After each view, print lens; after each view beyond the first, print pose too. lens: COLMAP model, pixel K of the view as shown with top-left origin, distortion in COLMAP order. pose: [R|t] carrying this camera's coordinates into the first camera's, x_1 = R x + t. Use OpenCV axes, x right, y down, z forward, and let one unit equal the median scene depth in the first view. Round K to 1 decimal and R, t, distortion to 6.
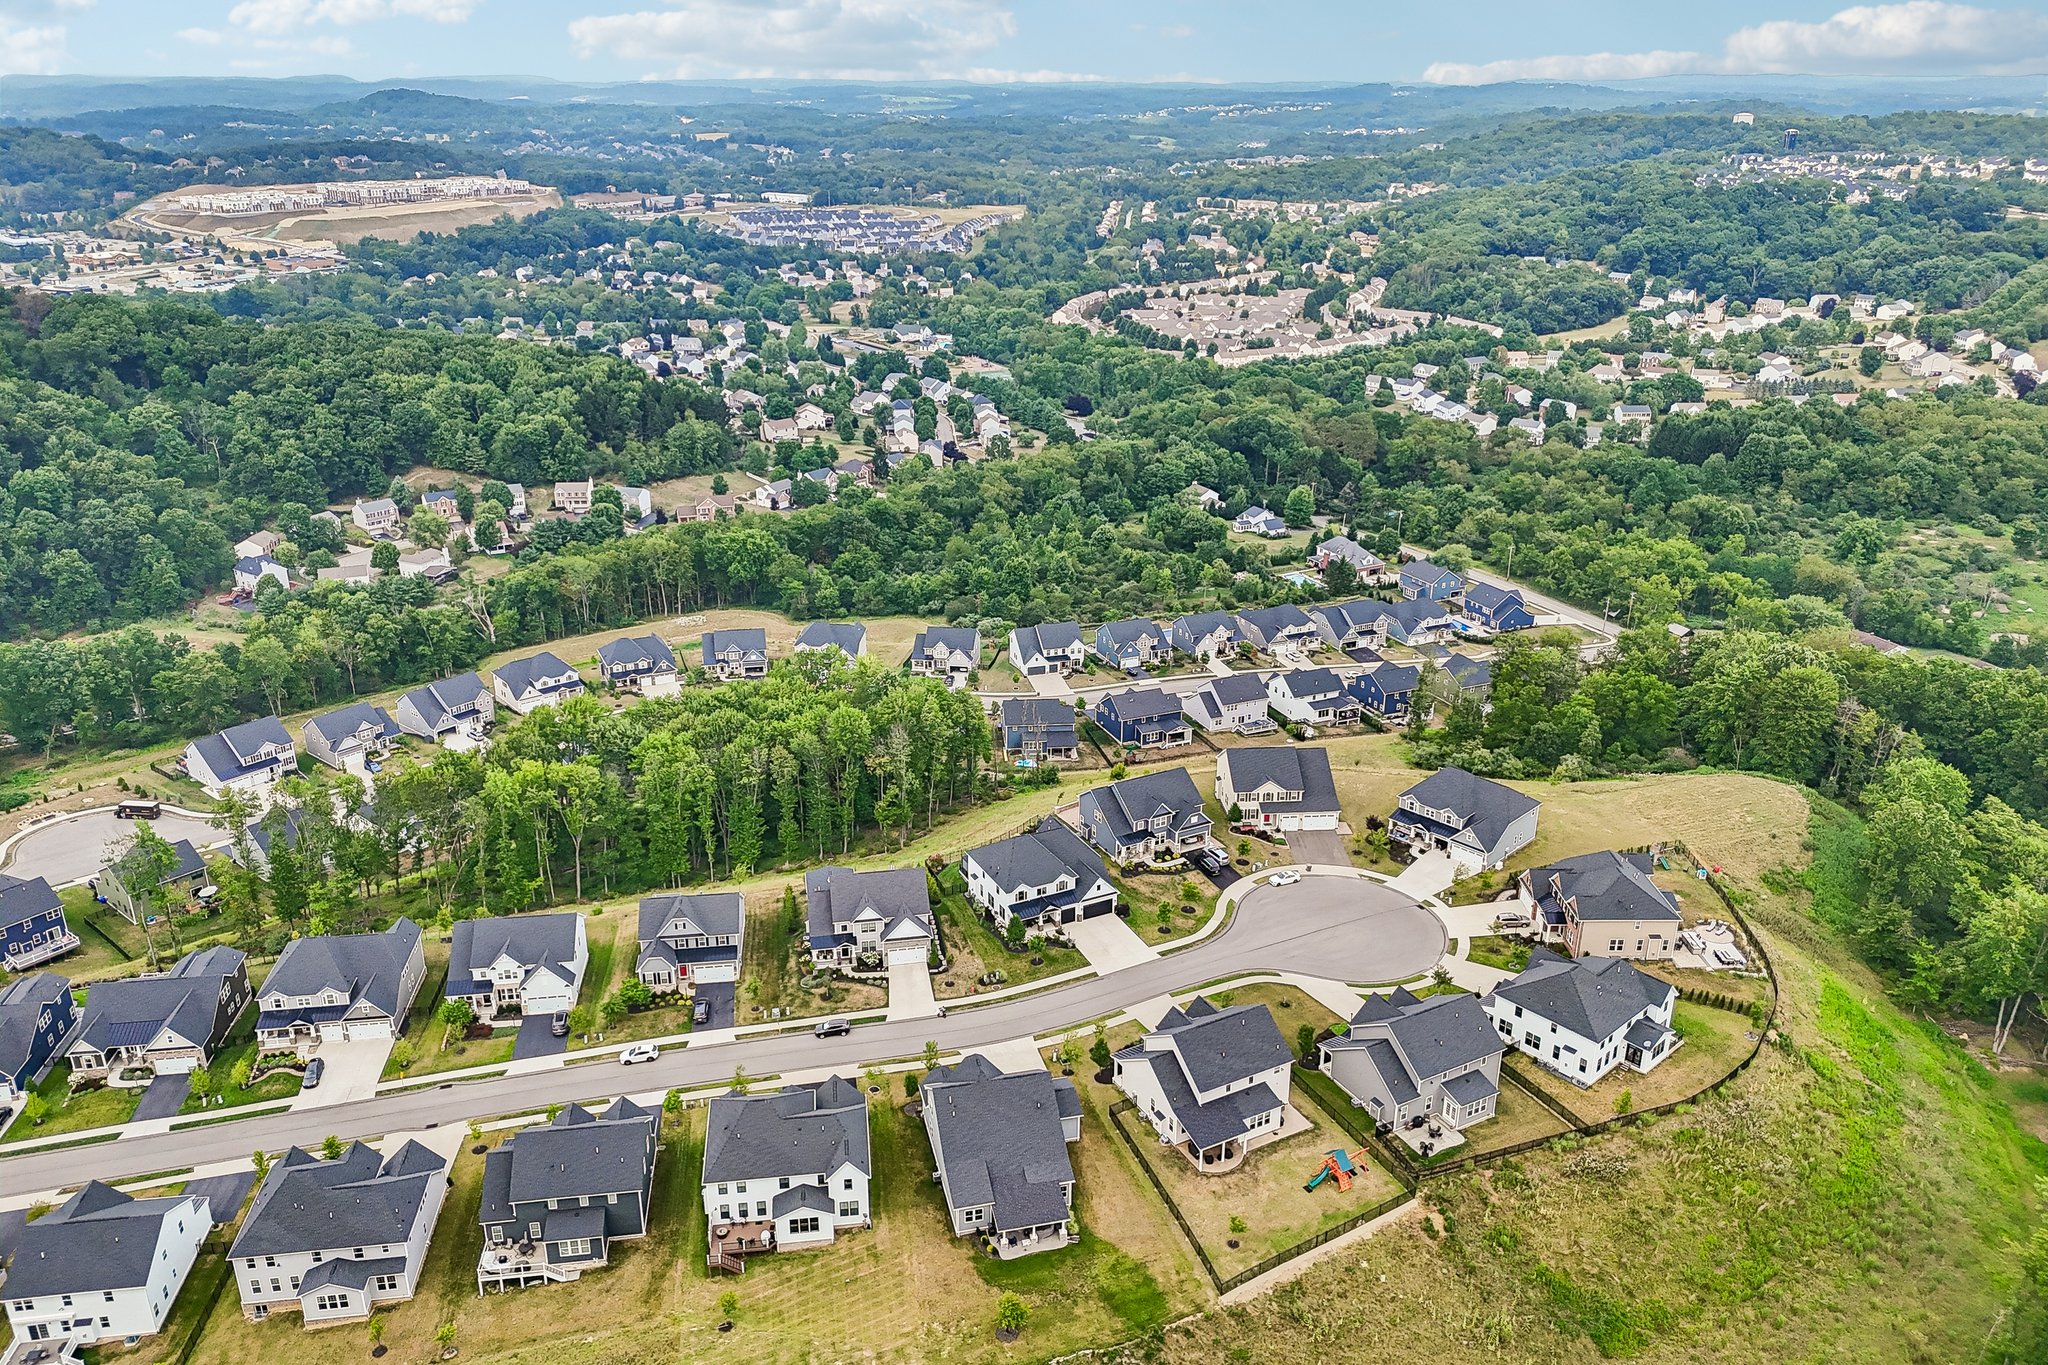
lens RADIAL K [[1497.5, 0, 1024.0], [0, 1497.5, 685.9], [0, 0, 1]] dist [0.083027, -0.093364]
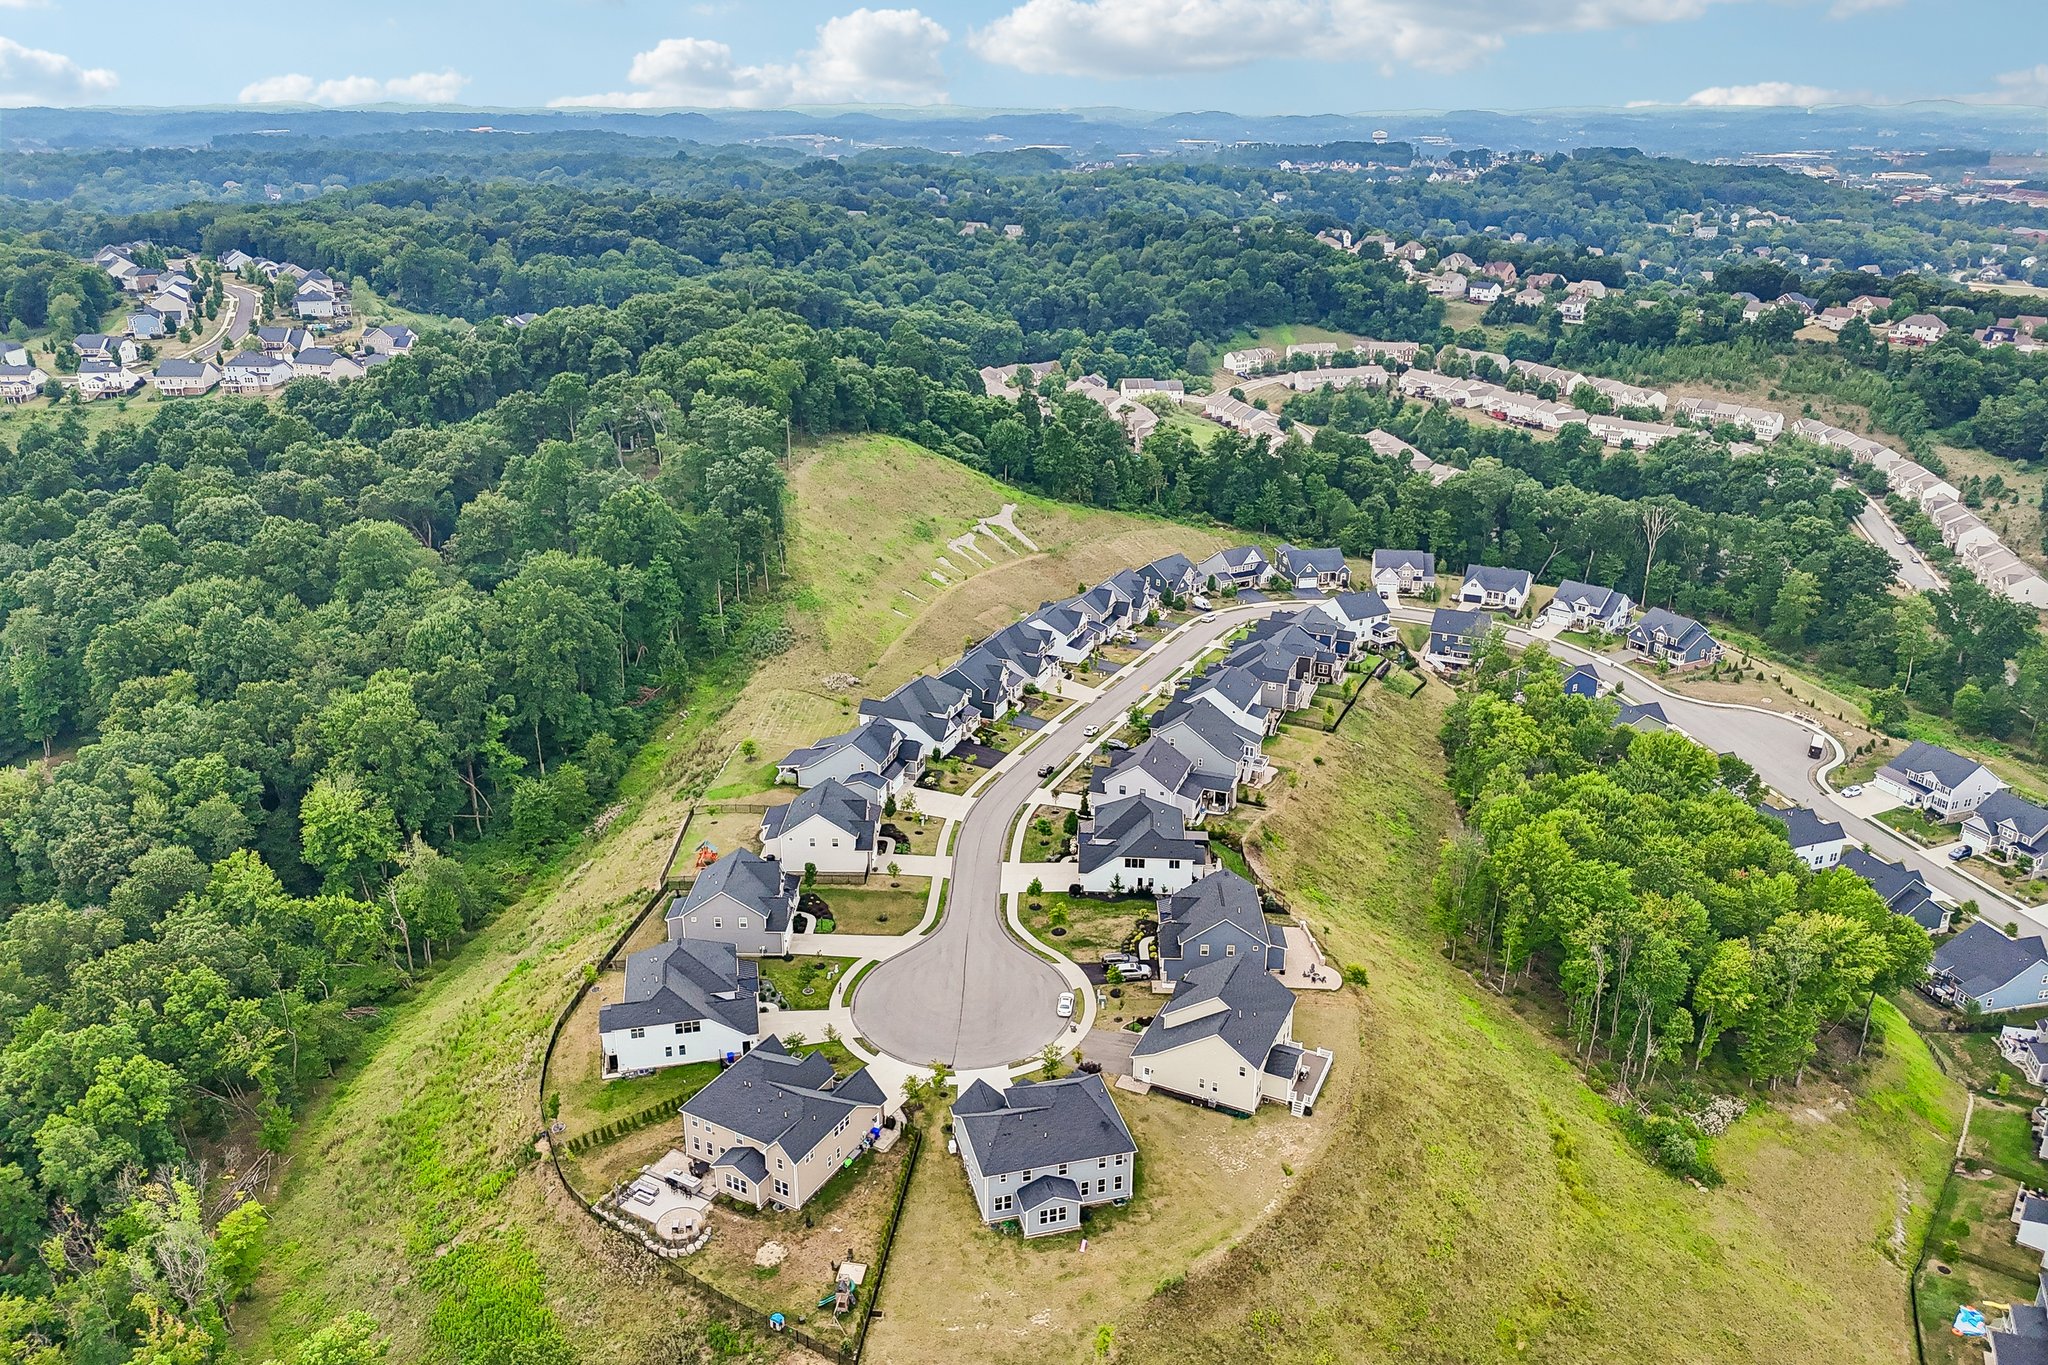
lens RADIAL K [[1497.5, 0, 1023.1], [0, 1497.5, 679.5], [0, 0, 1]] dist [0.083027, -0.093364]
pose [[-0.499262, 0.308690, -0.809597, 0.725567], [-0.328725, 0.797041, 0.506621, -0.398638], [0.801672, 0.519071, -0.296459, 0.985408]]
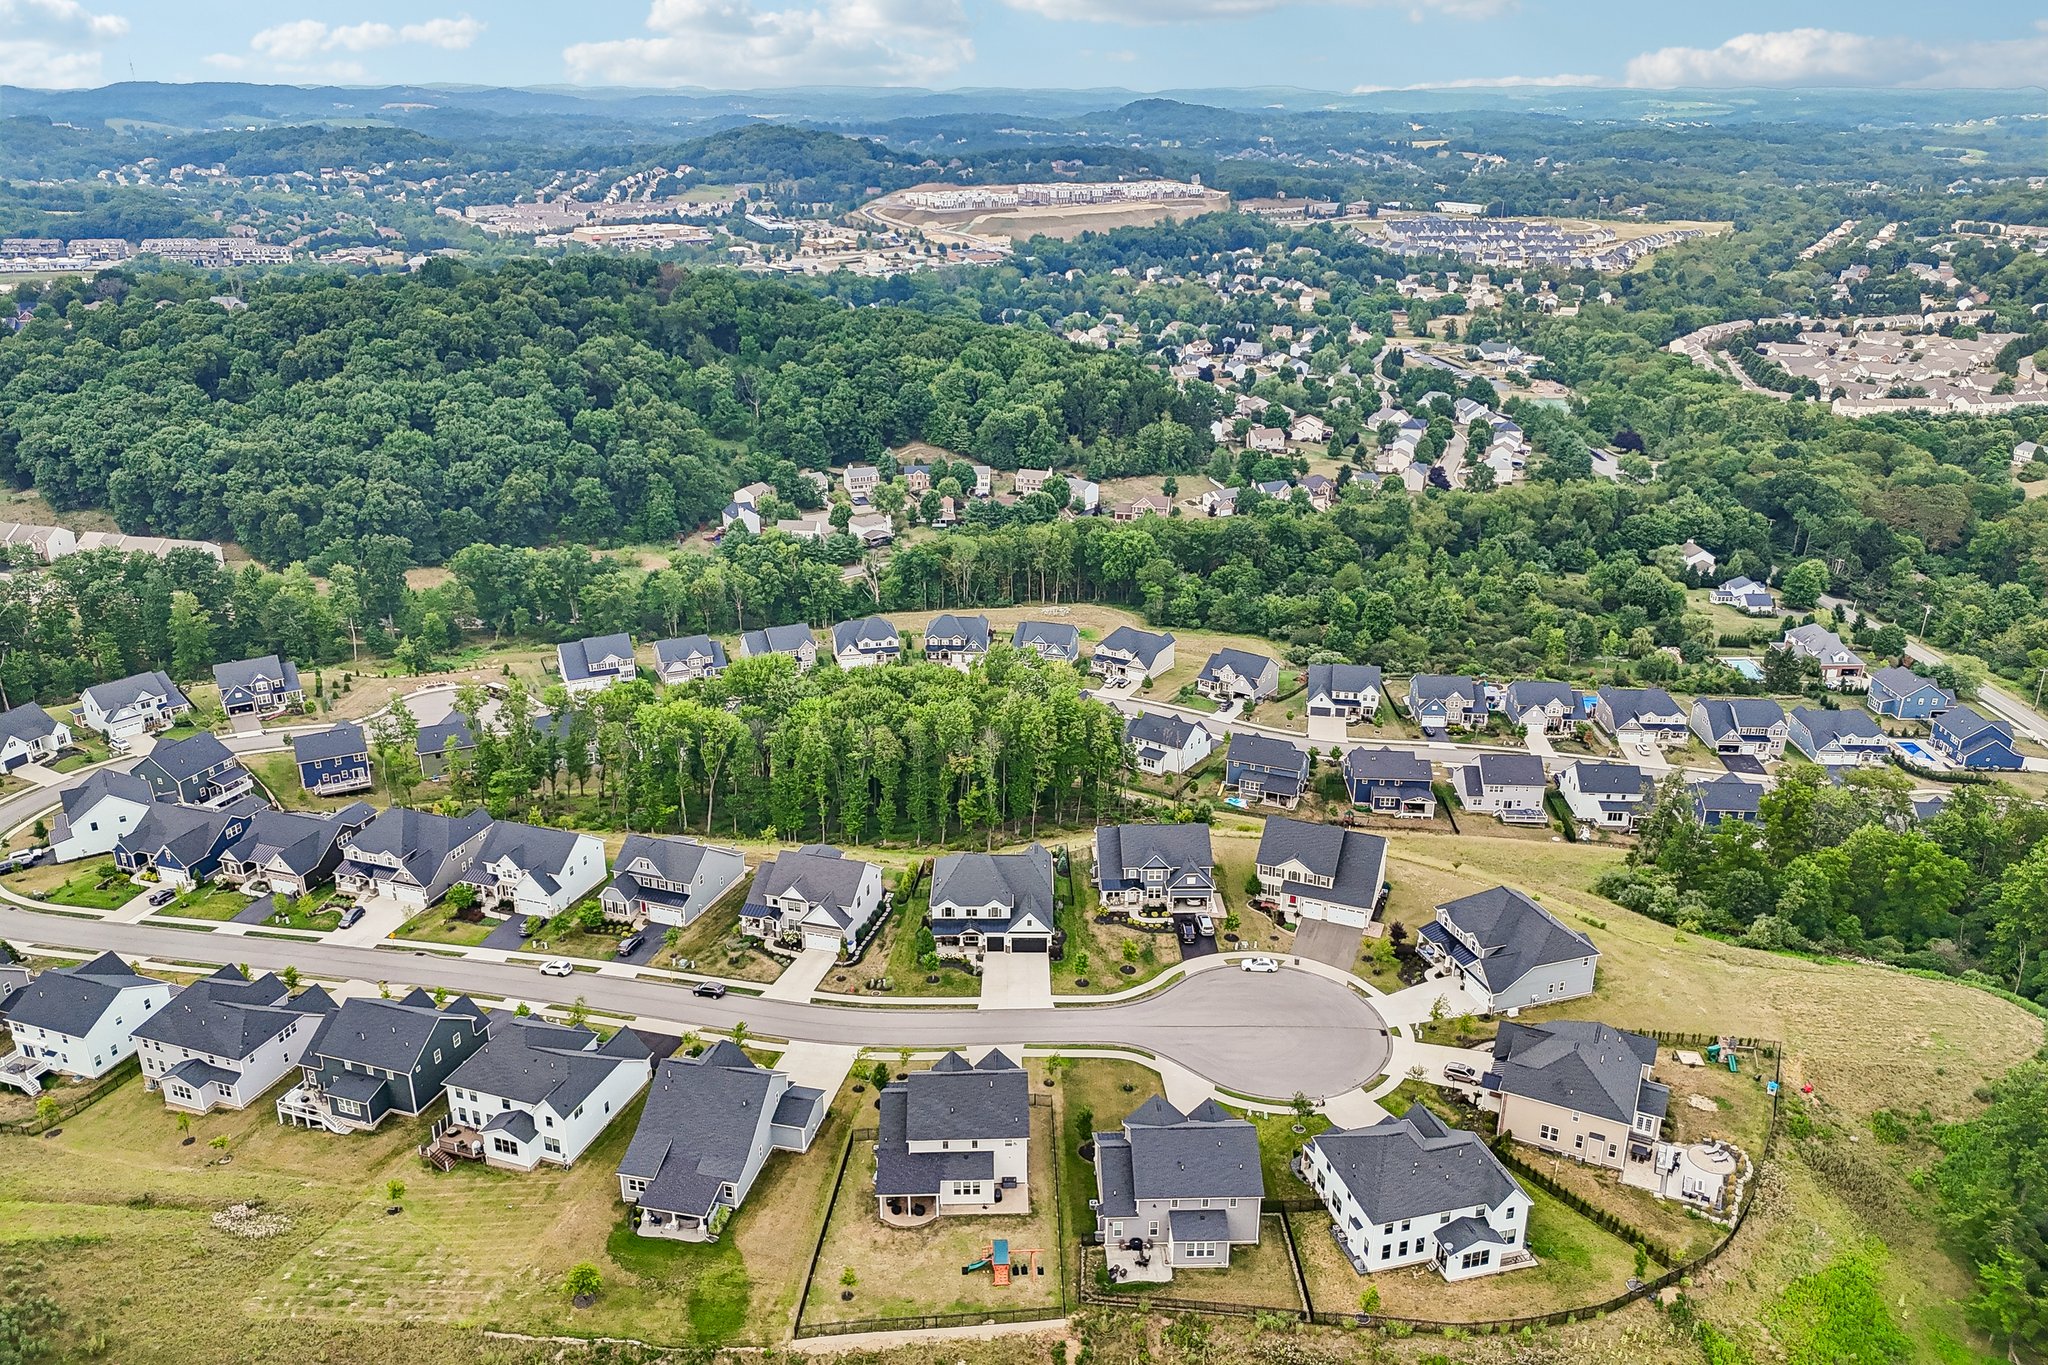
lens RADIAL K [[1497.5, 0, 1023.7], [0, 1497.5, 688.8], [0, 0, 1]] dist [0.083027, -0.093364]
pose [[0.894278, 0.166428, -0.415414, 0.341424], [-0.167460, 0.985284, 0.034237, -0.037434], [0.414999, 0.038948, 0.908988, 0.093369]]
